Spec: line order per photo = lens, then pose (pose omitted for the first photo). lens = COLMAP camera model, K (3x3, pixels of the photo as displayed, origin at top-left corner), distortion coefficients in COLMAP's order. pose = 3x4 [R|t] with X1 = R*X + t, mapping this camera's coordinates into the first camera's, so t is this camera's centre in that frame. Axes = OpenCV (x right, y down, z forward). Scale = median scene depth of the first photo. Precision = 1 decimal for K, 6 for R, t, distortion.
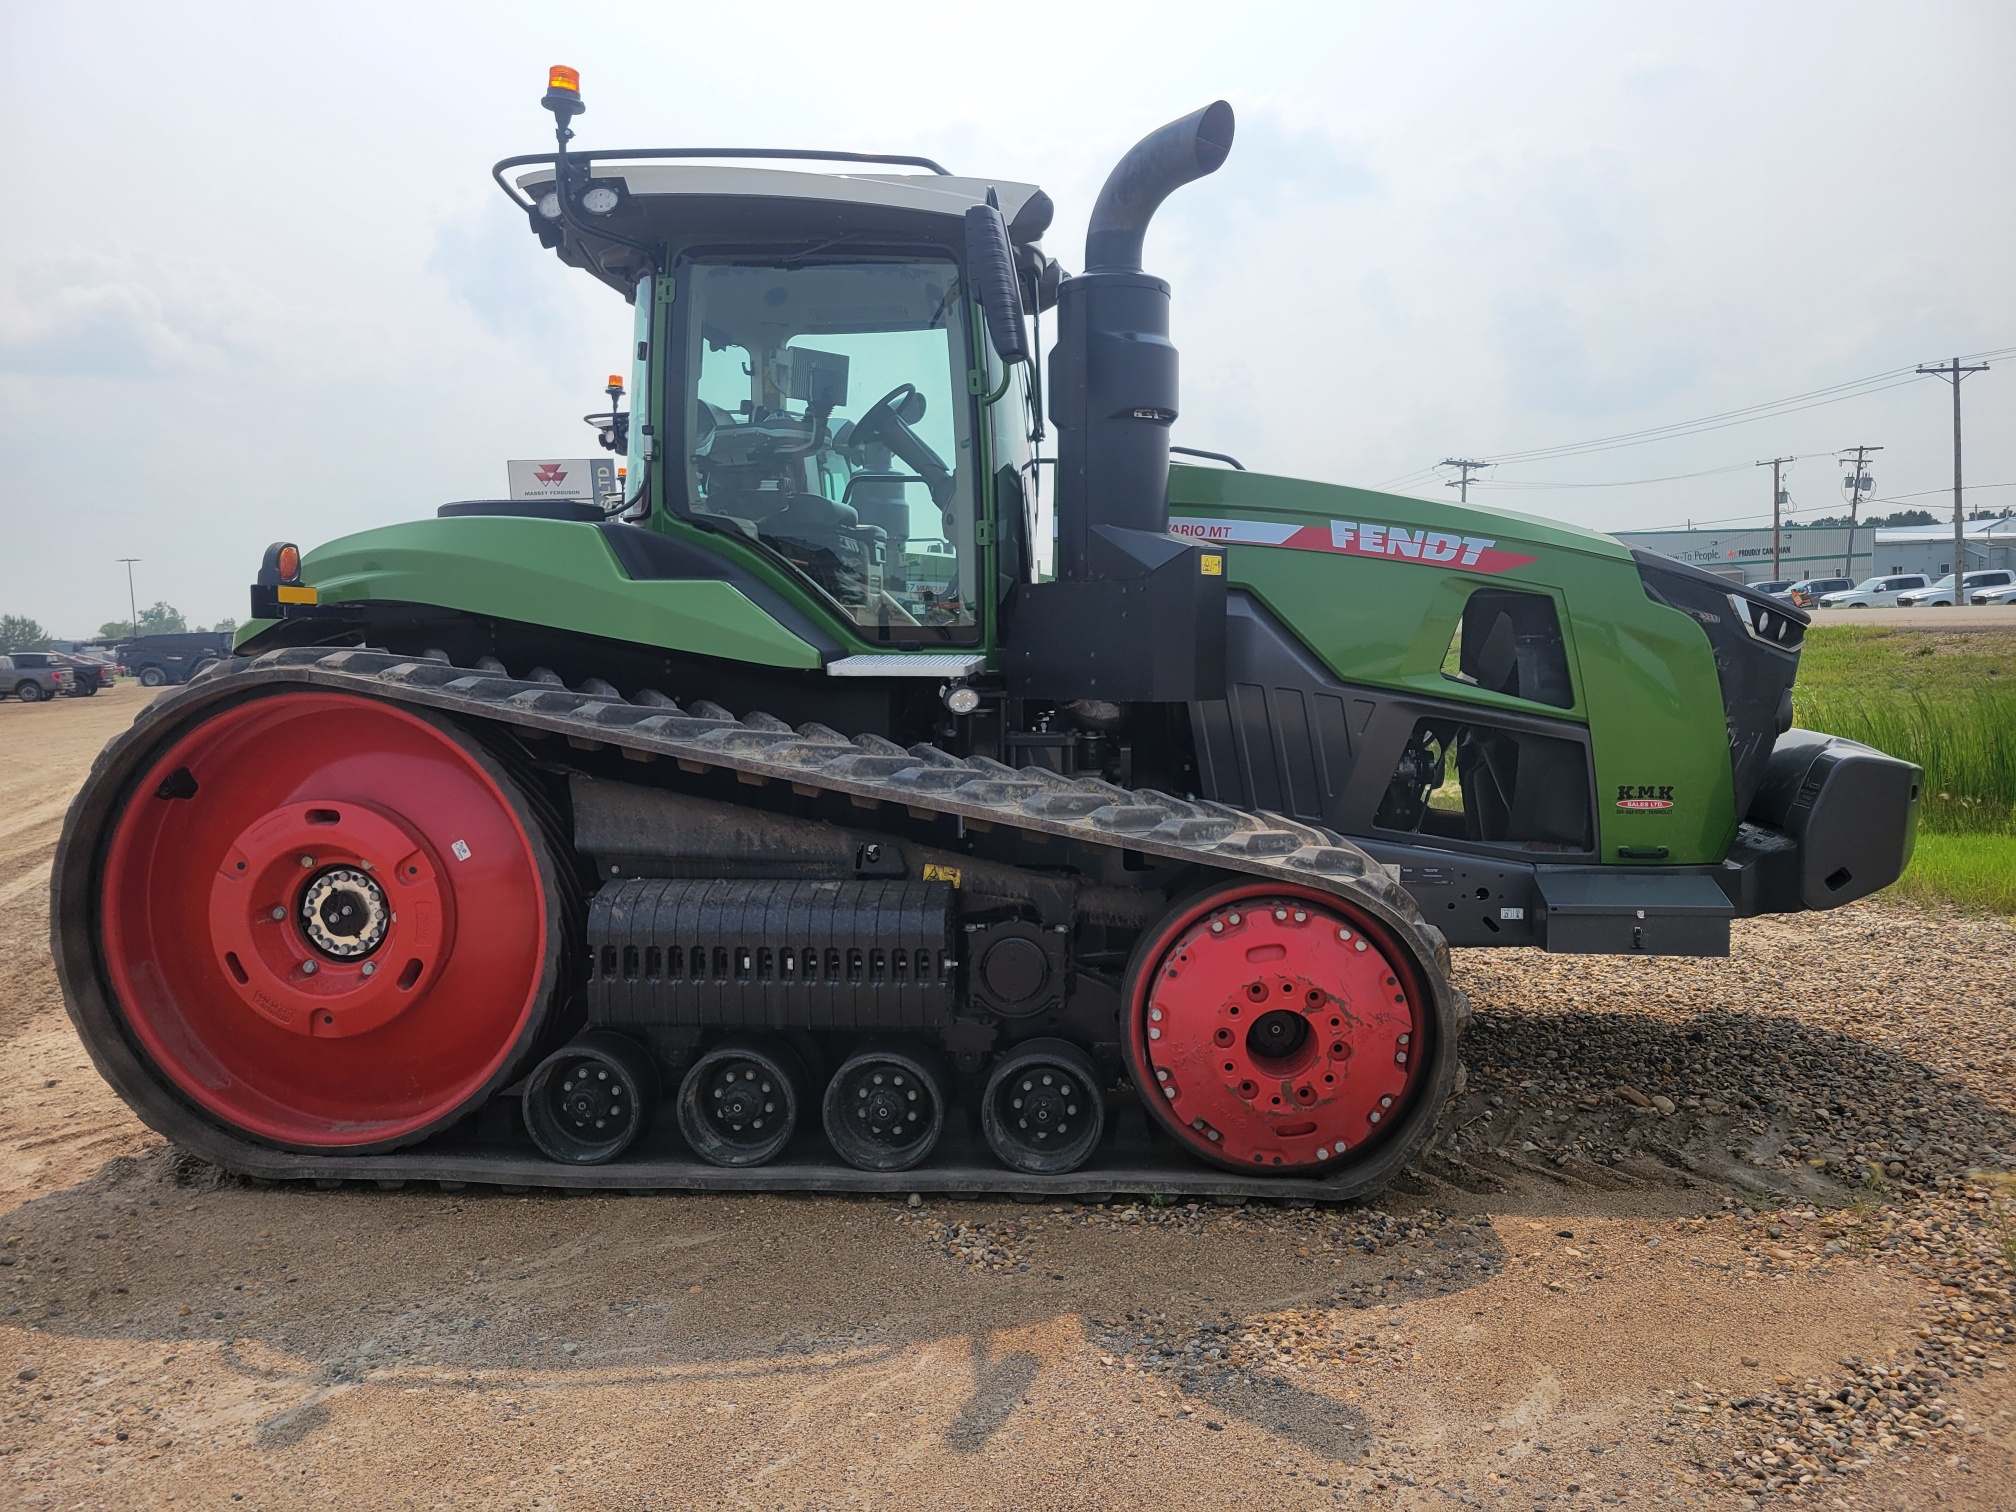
lens RADIAL K [[1515.1, 0, 1014.2], [0, 1515.1, 754.2], [0, 0, 1]] dist [0.065668, -0.041081]
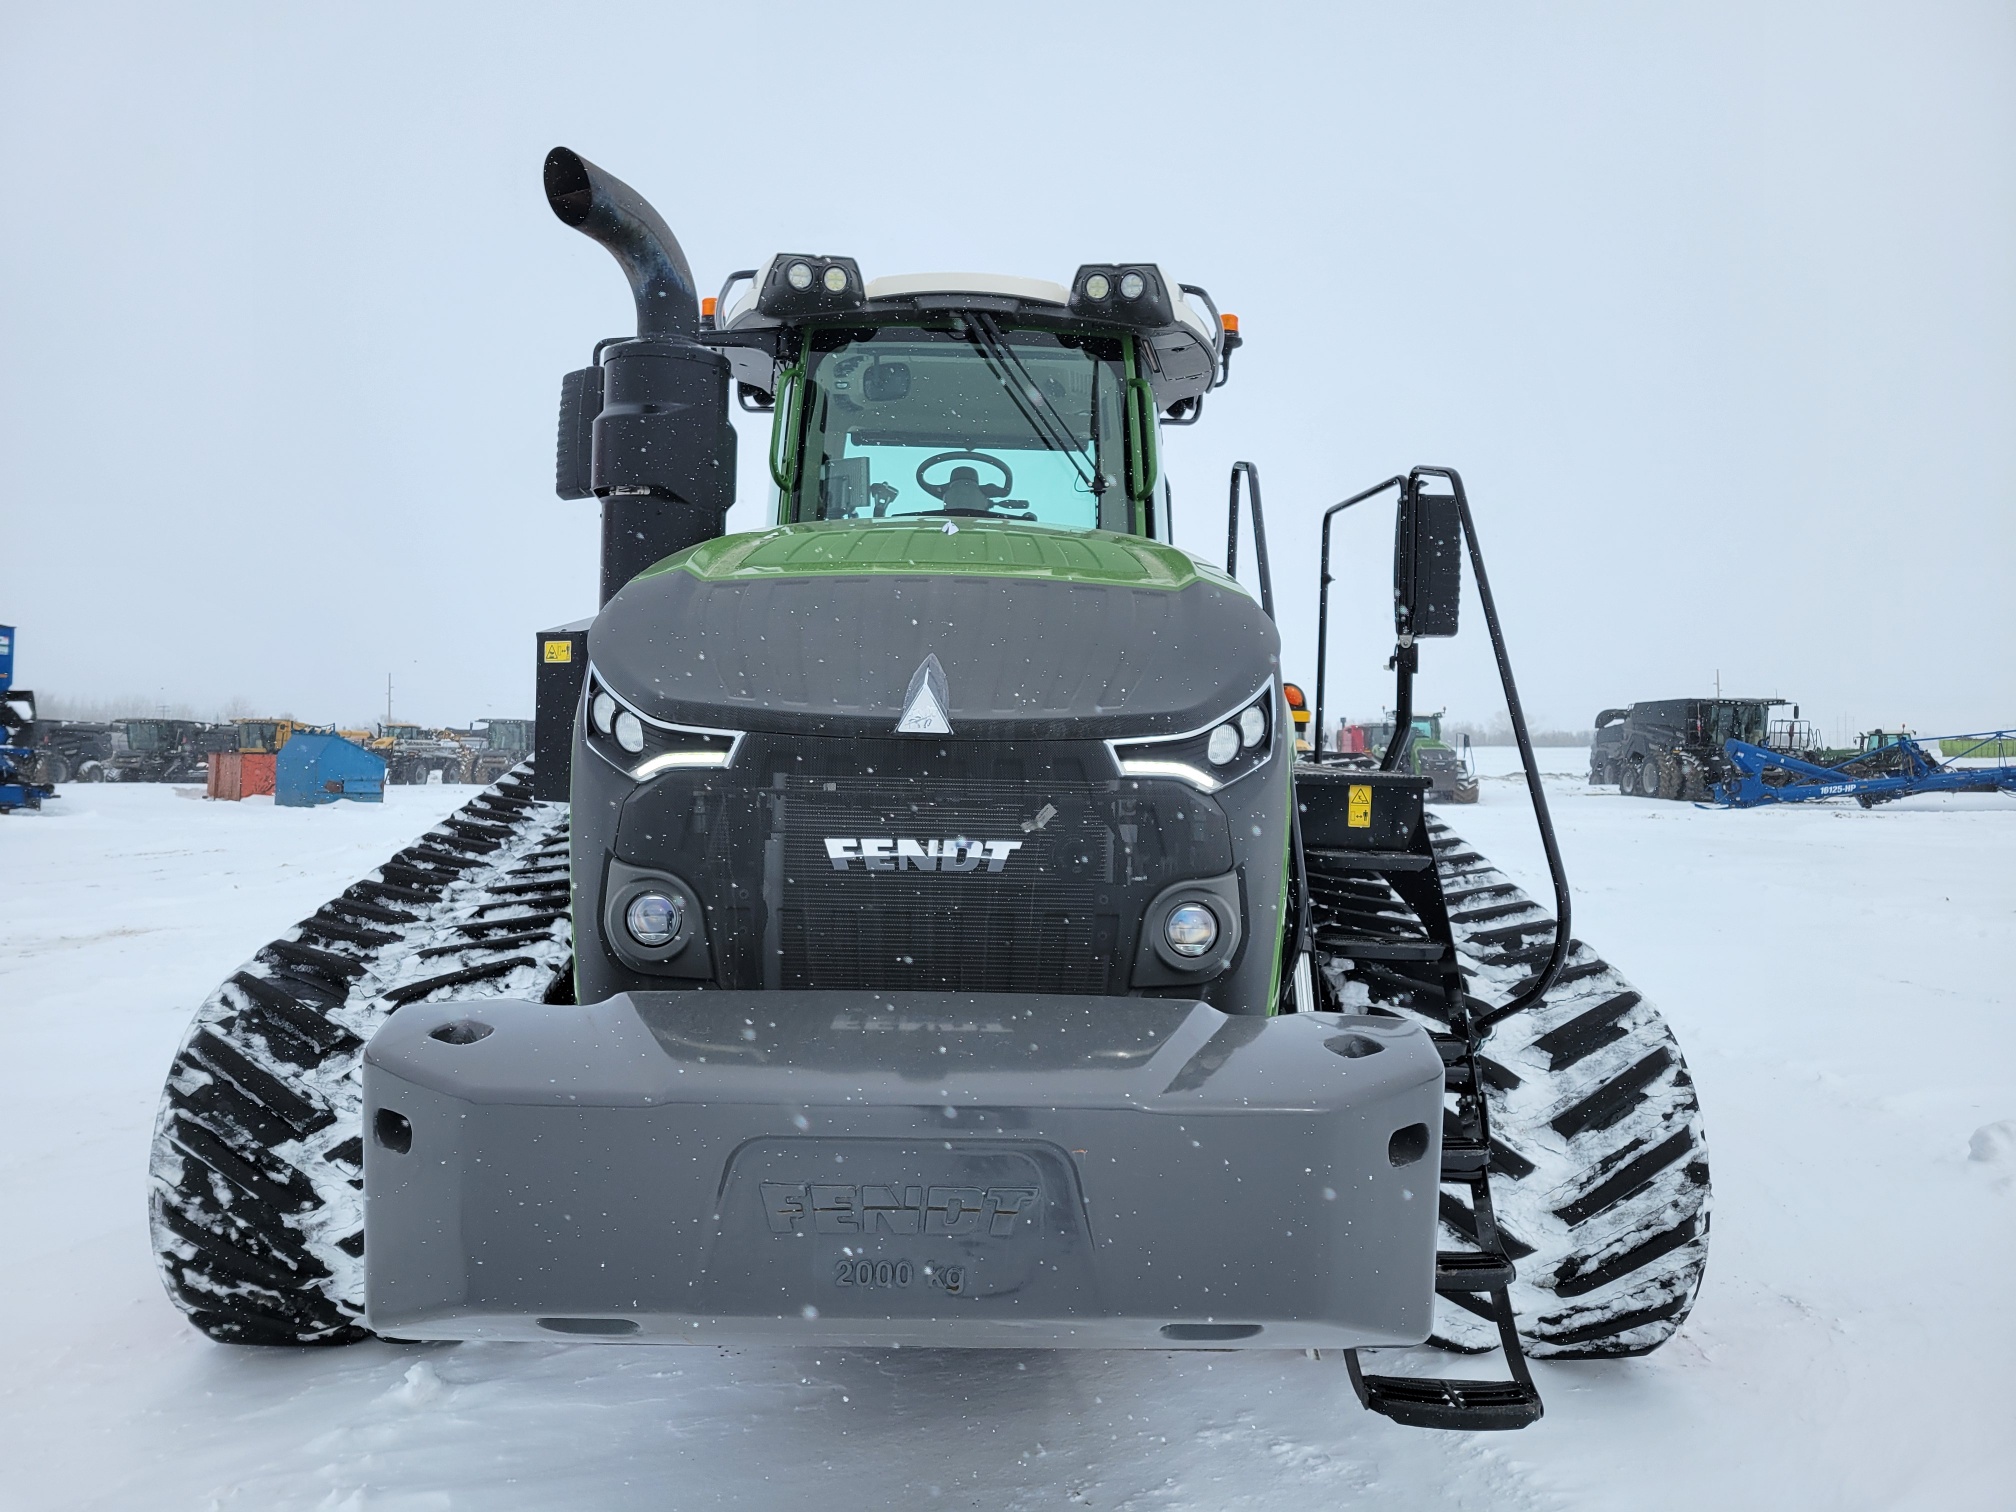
lens RADIAL K [[1515.1, 0, 1012.1], [0, 1515.1, 748.1], [0, 0, 1]] dist [0.065668, -0.041081]
pose [[0.114490, 0.014866, -0.993313, 0.996892], [-0.100244, 0.994957, 0.003337, -0.091983], [0.988354, 0.099192, 0.115403, 1.099258]]
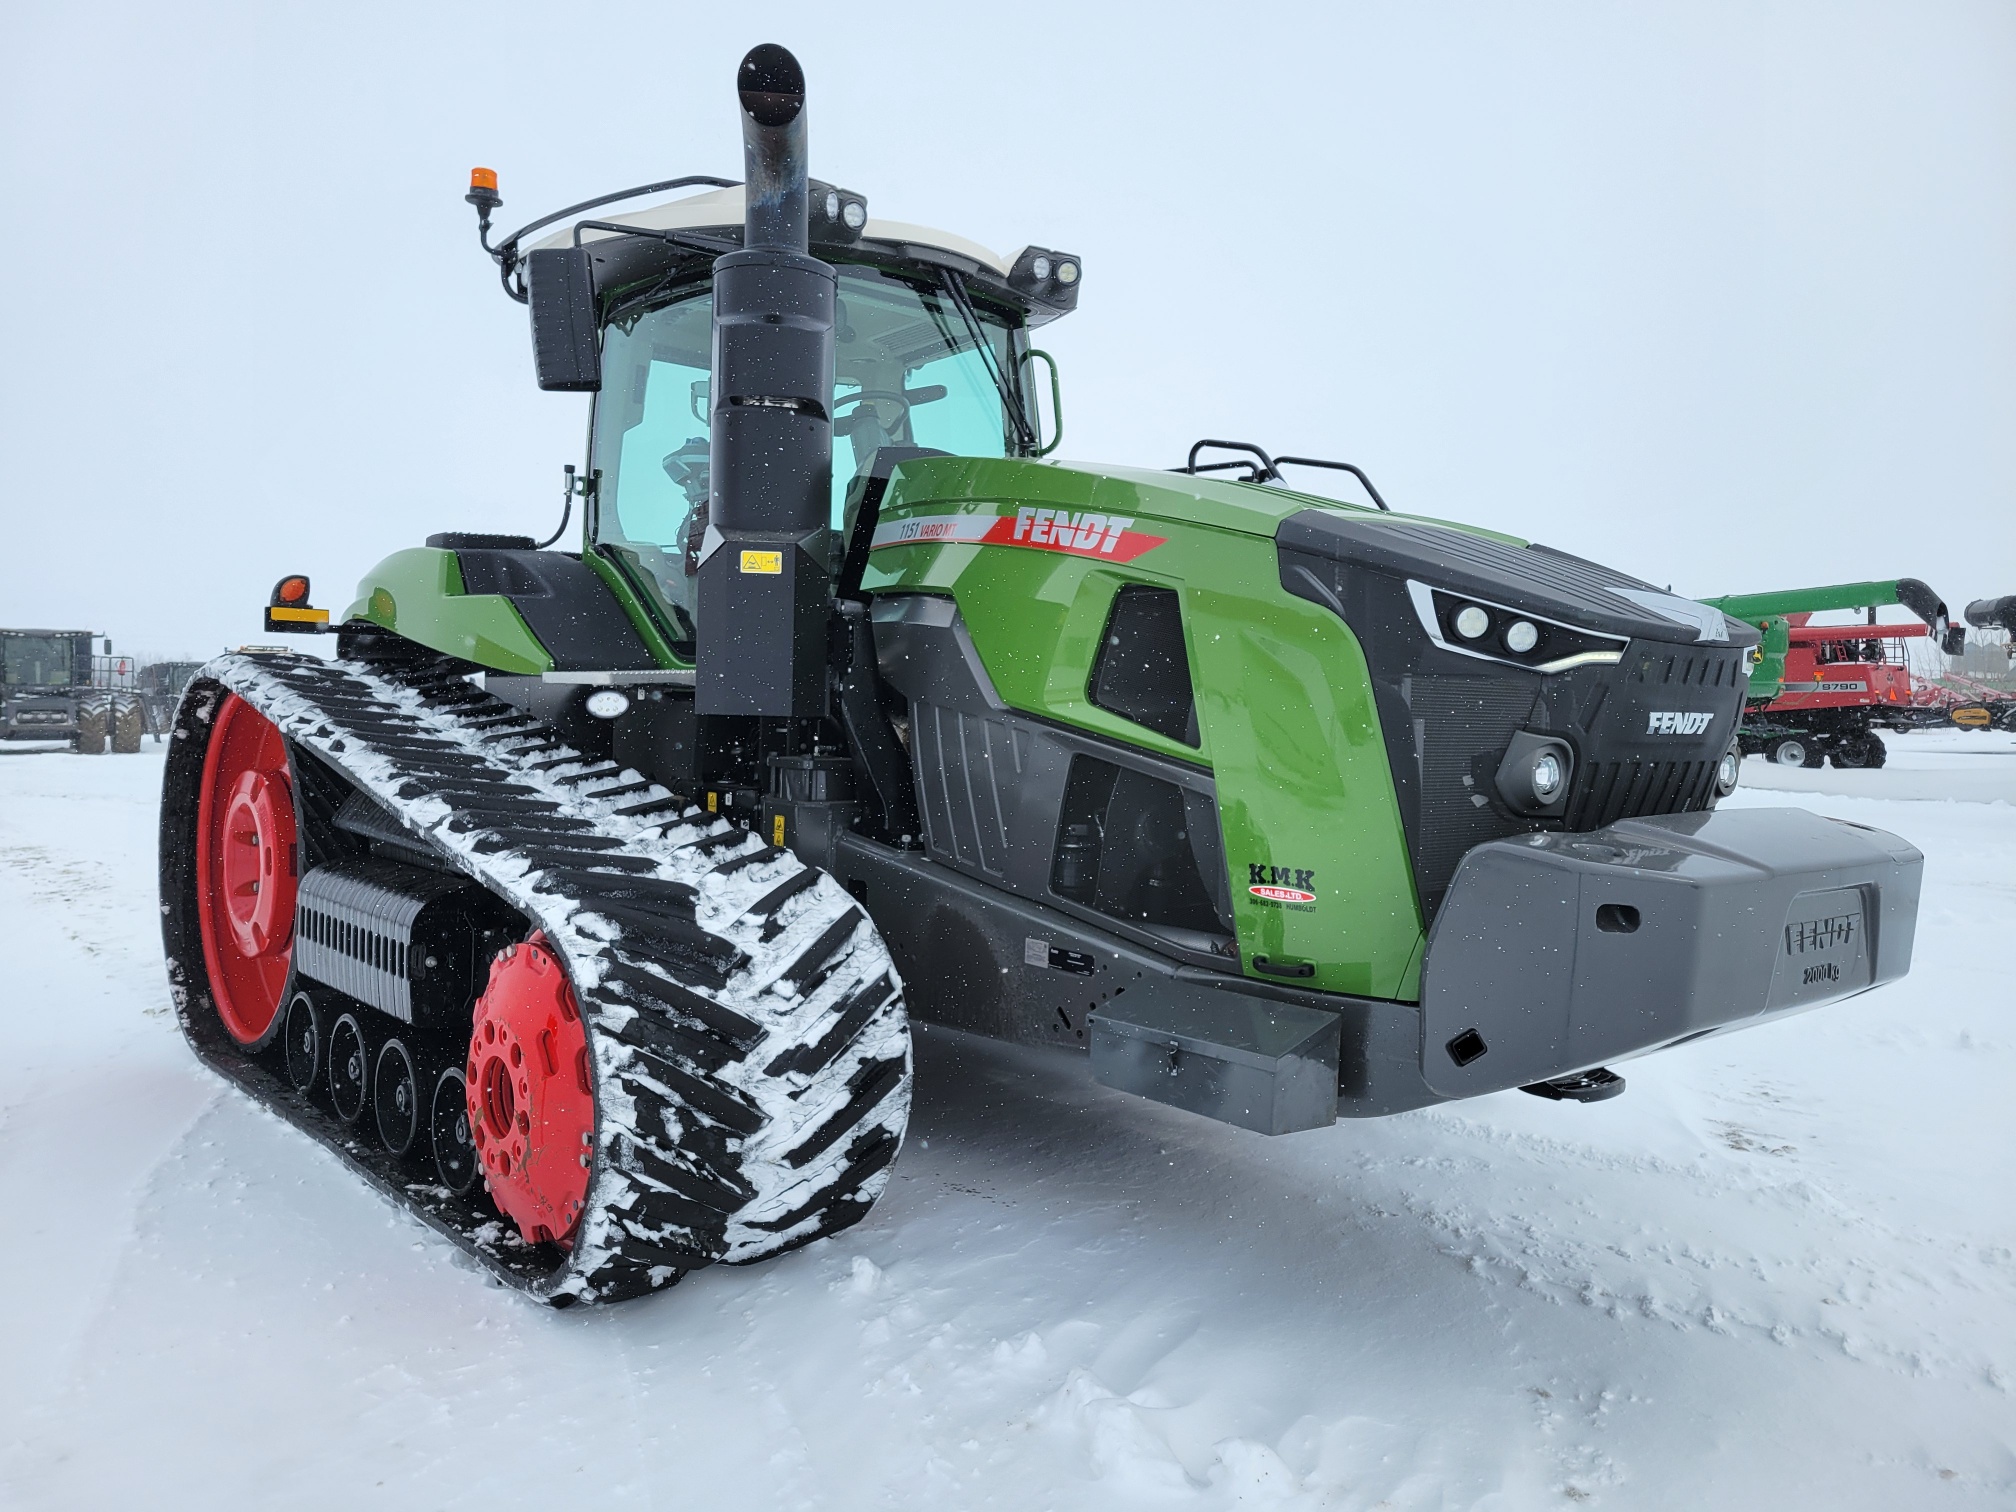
lens RADIAL K [[1515.1, 0, 999.0], [0, 1515.1, 741.2], [0, 0, 1]] dist [0.065668, -0.041081]
pose [[0.724436, 0.036487, -0.688375, 0.795685], [-0.079043, 0.996409, -0.030369, -0.004367], [0.684795, 0.076412, 0.724719, 0.434518]]
